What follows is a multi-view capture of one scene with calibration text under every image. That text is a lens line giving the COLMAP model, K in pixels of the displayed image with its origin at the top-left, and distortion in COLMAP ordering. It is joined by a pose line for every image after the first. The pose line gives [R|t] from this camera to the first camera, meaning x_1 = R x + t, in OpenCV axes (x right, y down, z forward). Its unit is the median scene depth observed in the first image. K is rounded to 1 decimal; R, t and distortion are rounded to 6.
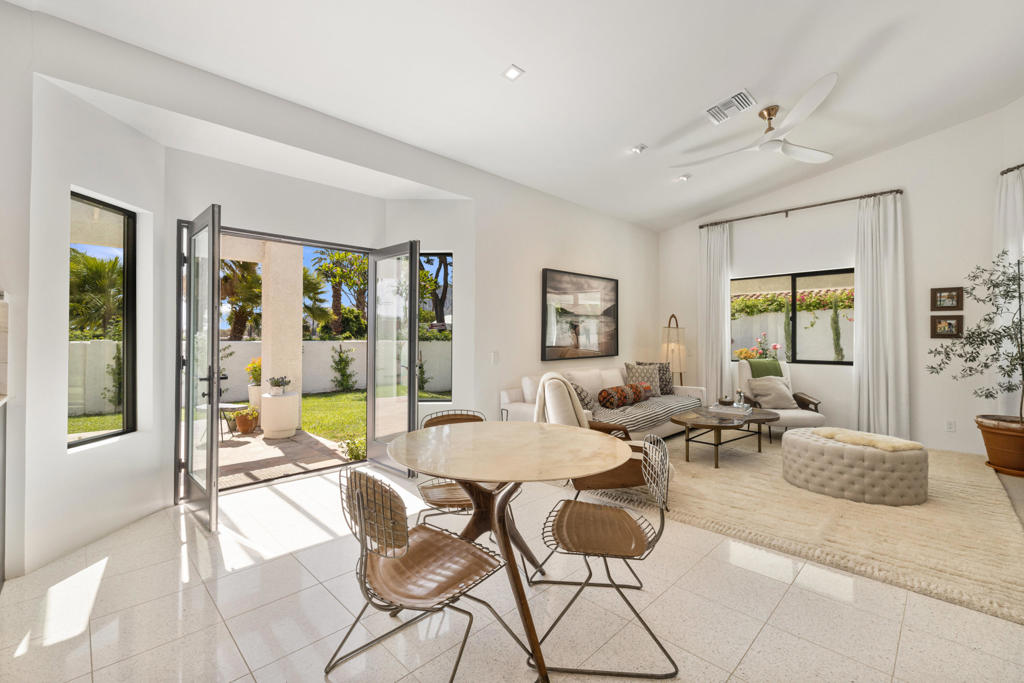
lens RADIAL K [[439.2, 0, 513.2], [0, 439.2, 340.1], [0, 0, 1]] dist [0.001313, 0.000441]
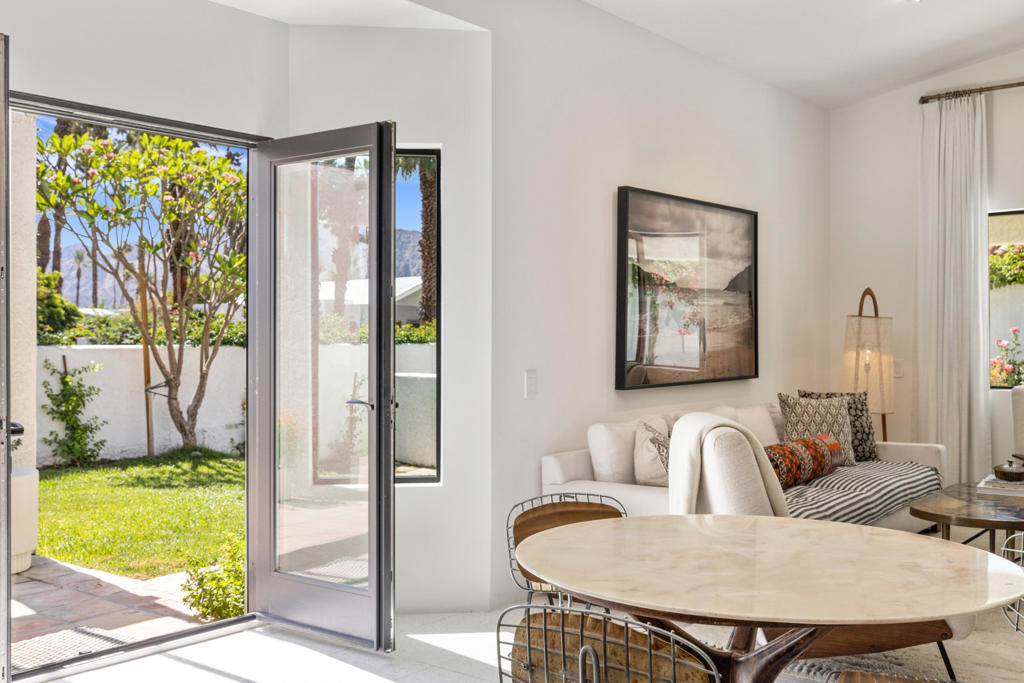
lens RADIAL K [[1016.0, 0, 514.3], [0, 1016.0, 356.4], [0, 0, 1]] dist [0.006295, 0.008823]
pose [[0.994137, -0.002208, 0.108105, -0.137984], [0.000902, 0.999926, 0.012133, -0.000045], [-0.108124, -0.011964, 0.994065, -0.030167]]
